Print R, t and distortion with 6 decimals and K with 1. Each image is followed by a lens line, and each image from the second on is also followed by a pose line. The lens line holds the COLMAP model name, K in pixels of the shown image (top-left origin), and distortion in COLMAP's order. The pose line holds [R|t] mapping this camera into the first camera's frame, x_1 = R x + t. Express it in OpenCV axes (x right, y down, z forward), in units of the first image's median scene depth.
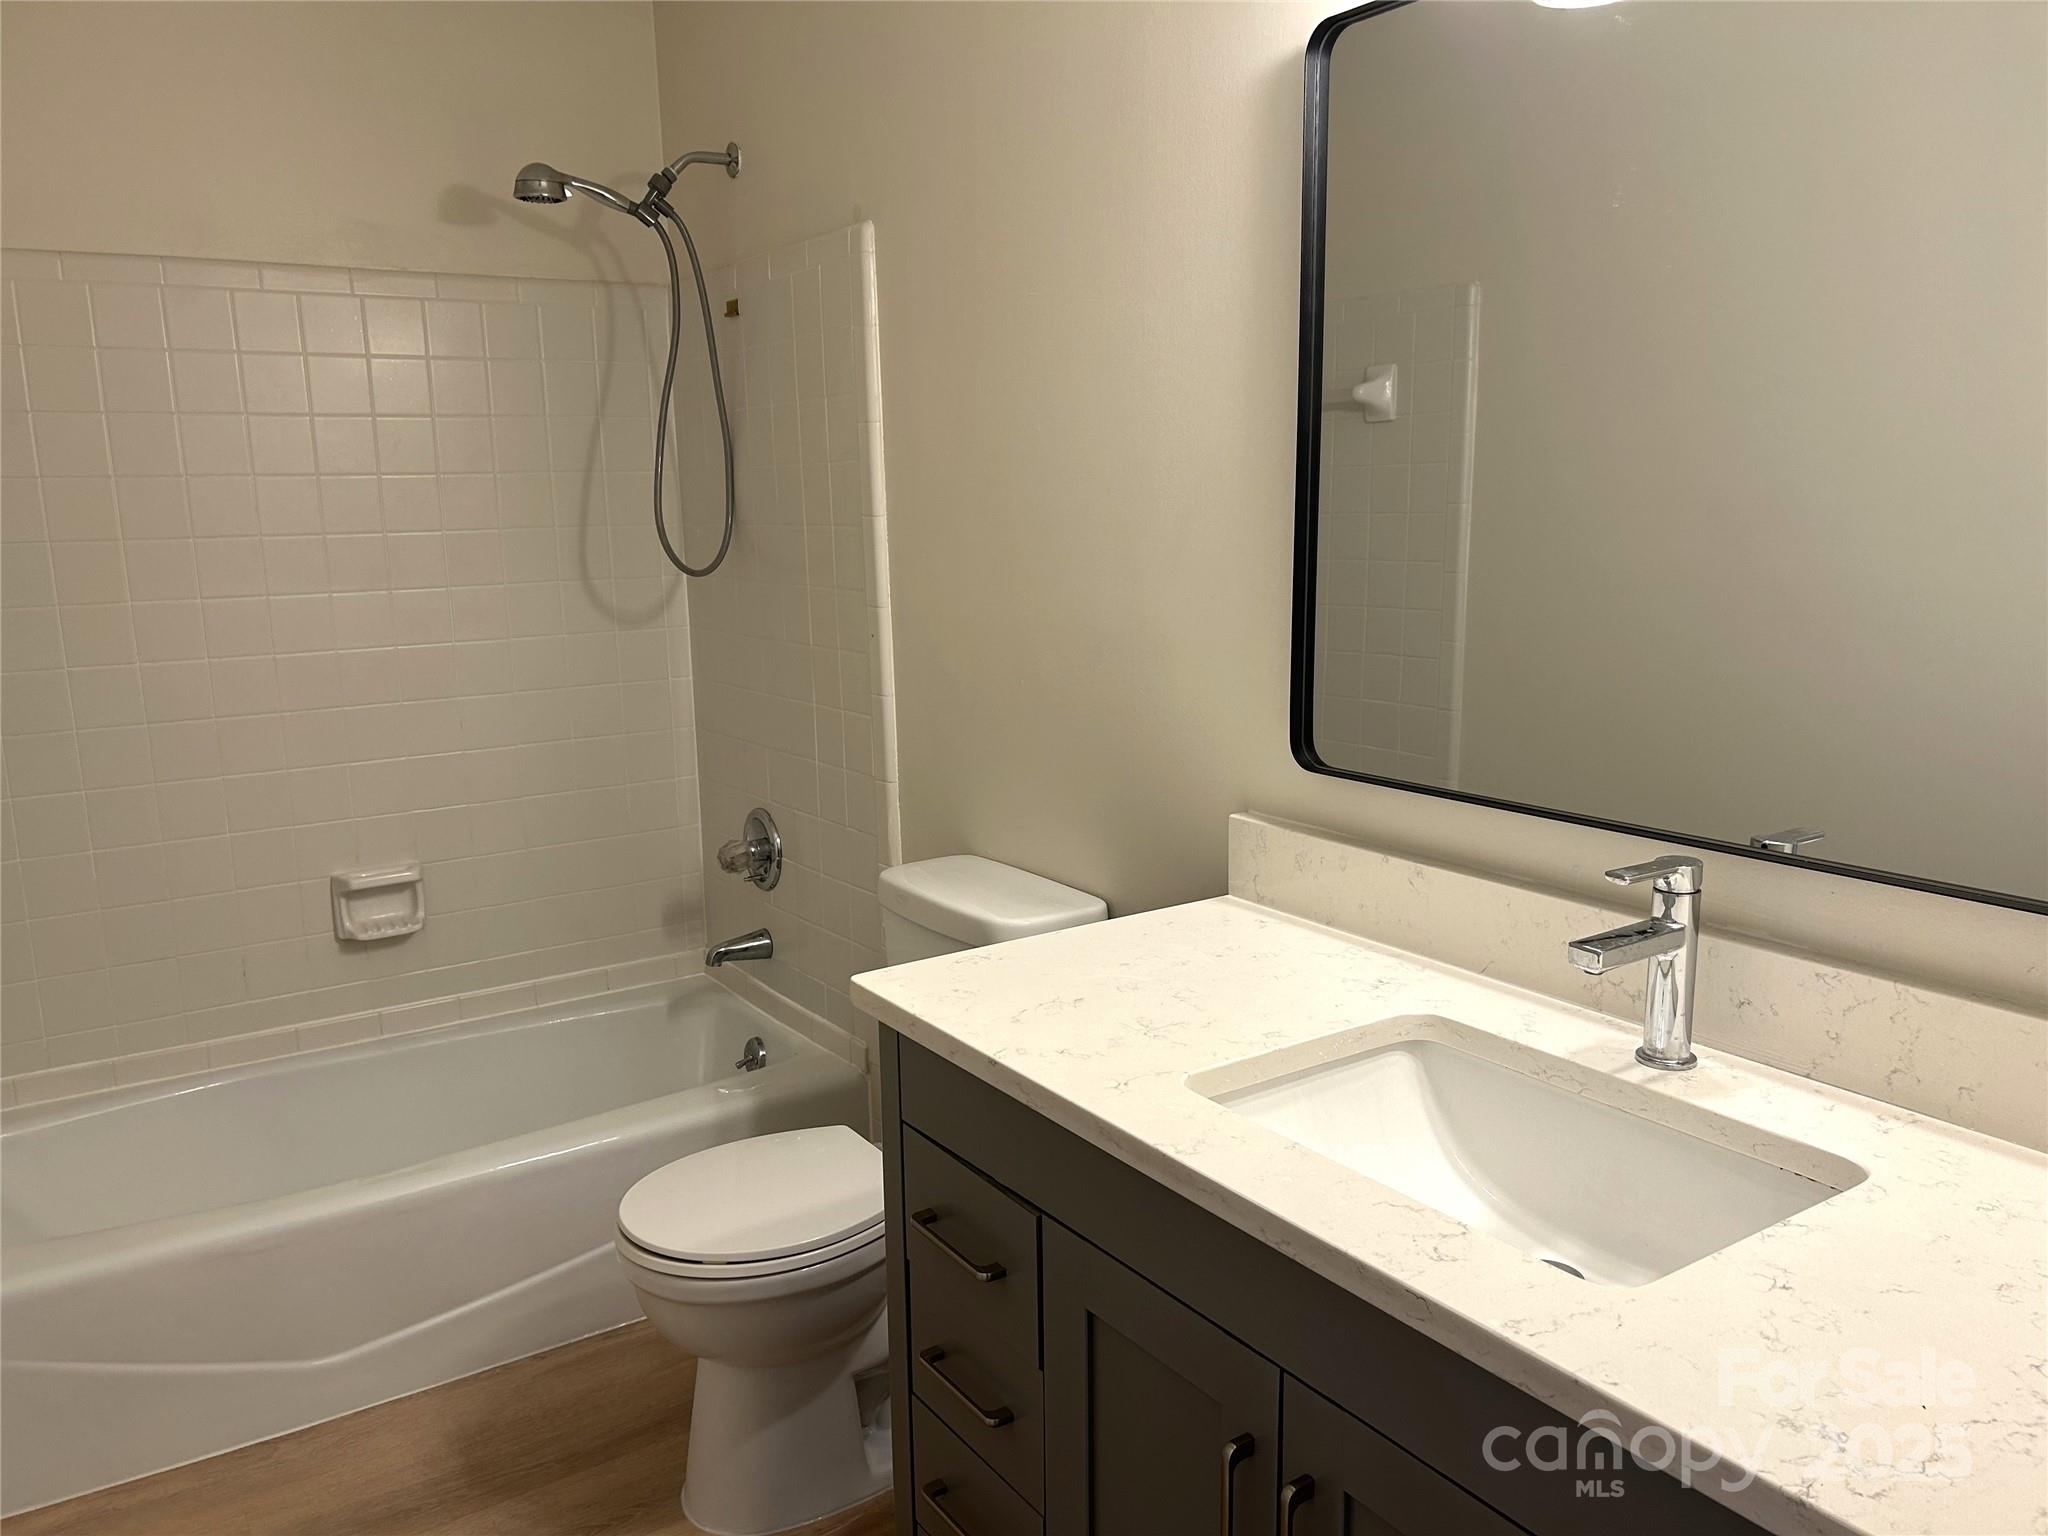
lens RADIAL K [[1539.0, 0, 1025.4], [0, 1539.0, 776.8], [0, 0, 1]] dist [0.066322, -0.081390]
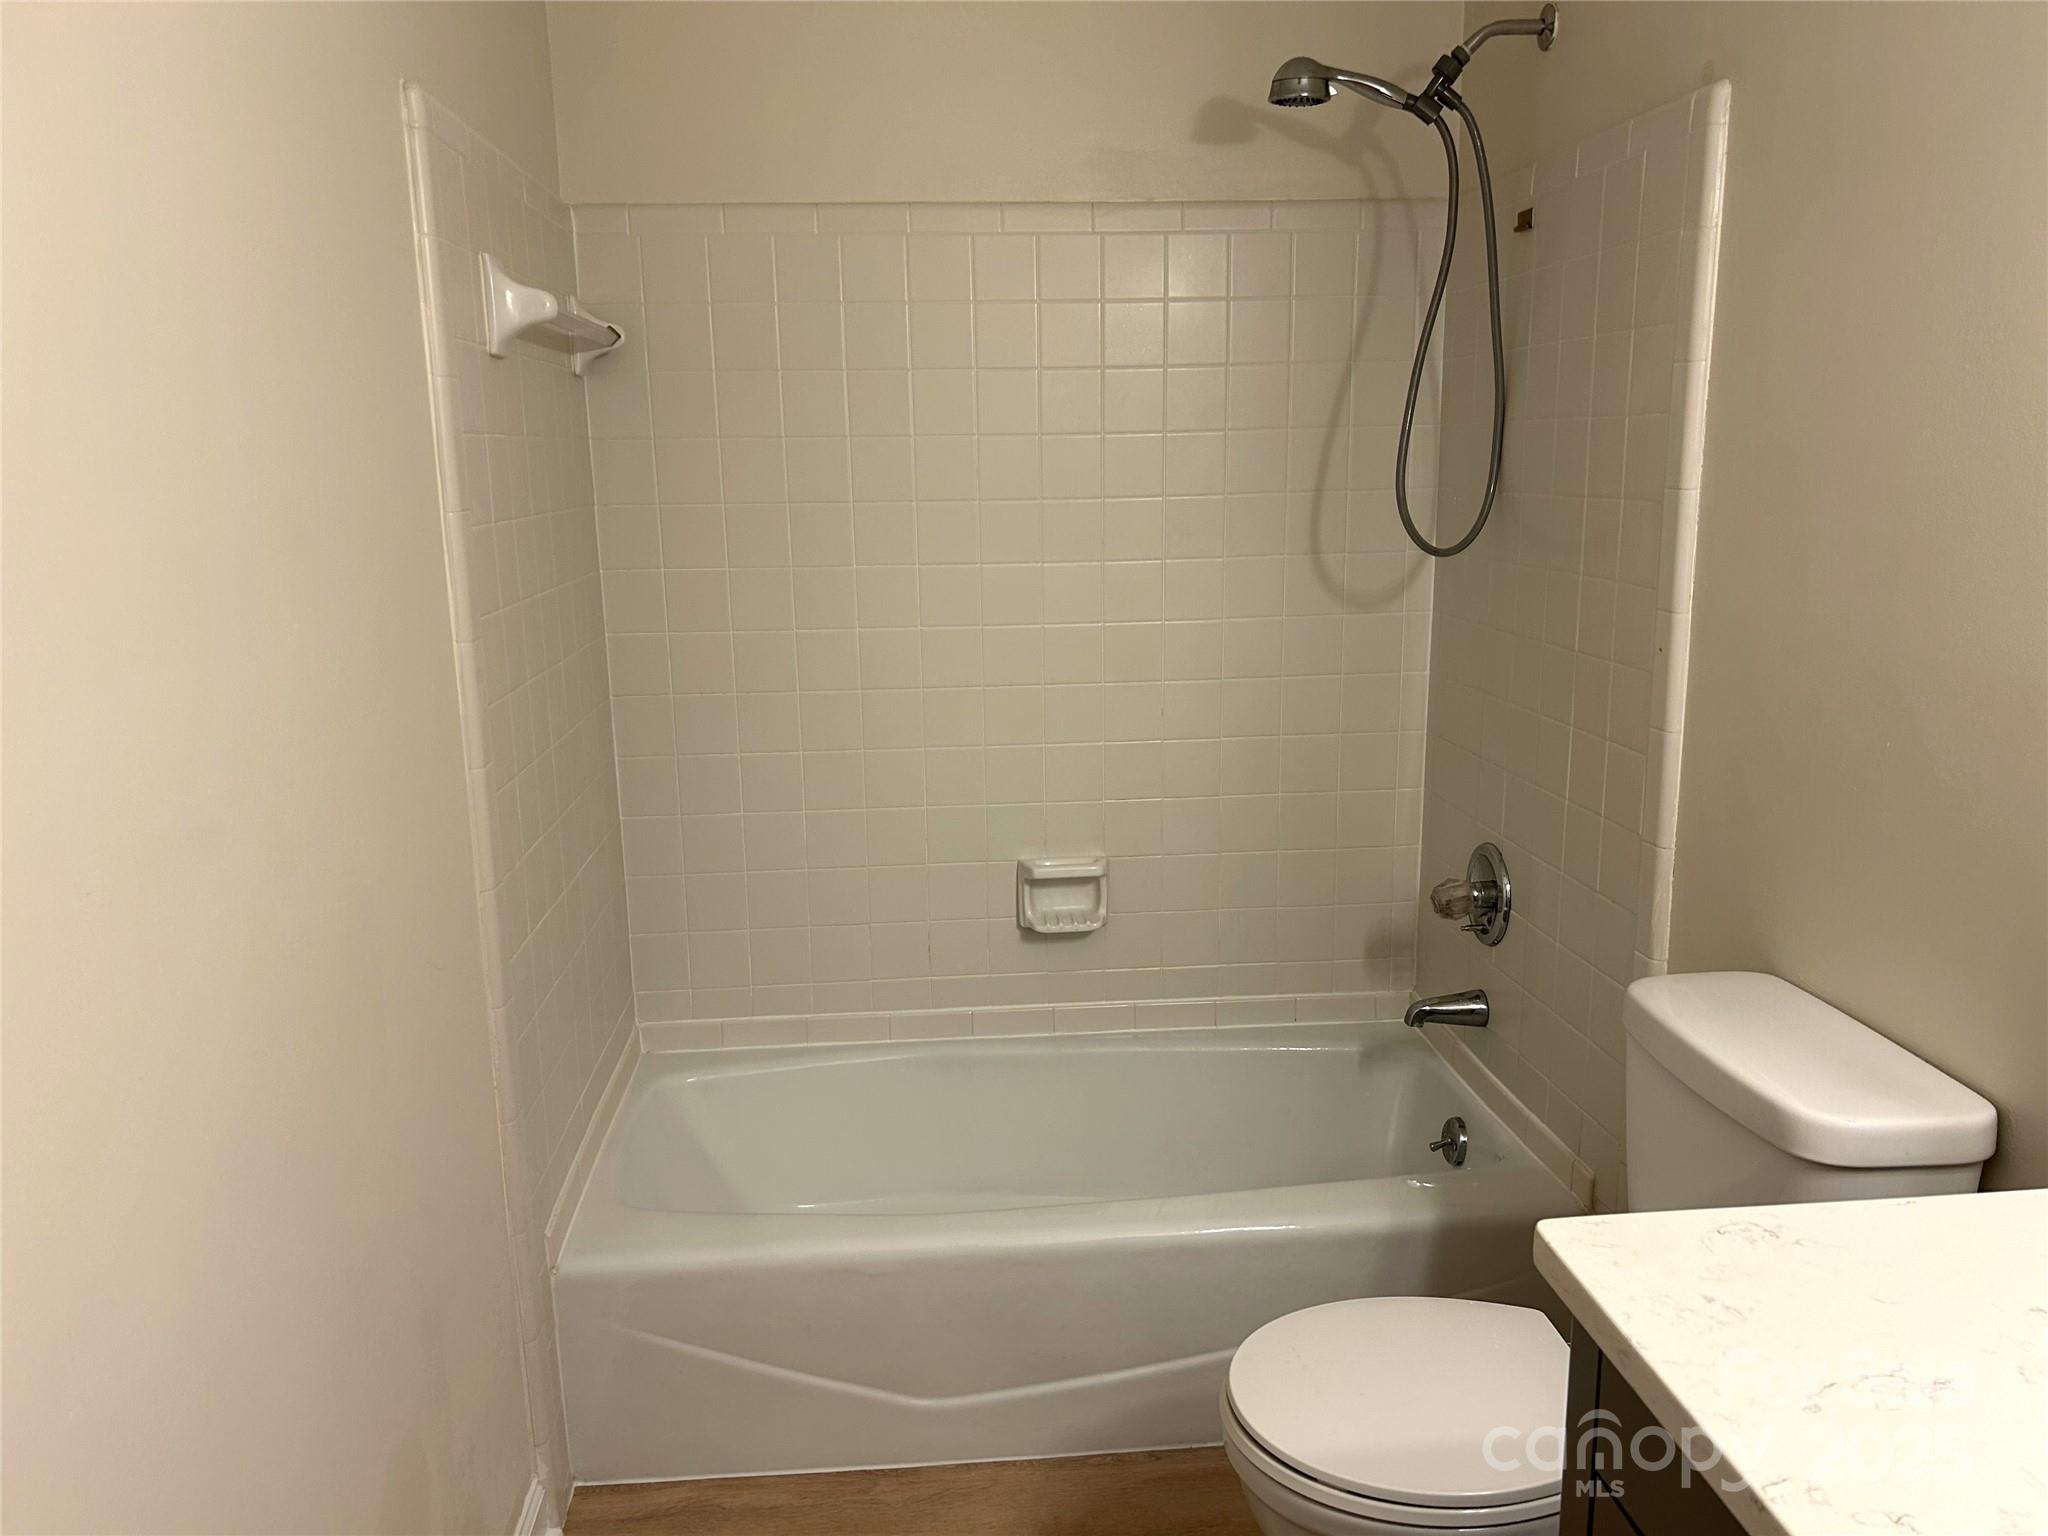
lens RADIAL K [[1539.0, 0, 1020.3], [0, 1539.0, 767.0], [0, 0, 1]] dist [0.066322, -0.081390]
pose [[0.873989, 0.109613, -0.473422, -0.008106], [-0.093503, 0.993956, 0.057516, -0.046629], [0.476866, -0.006002, 0.878956, 0.178474]]
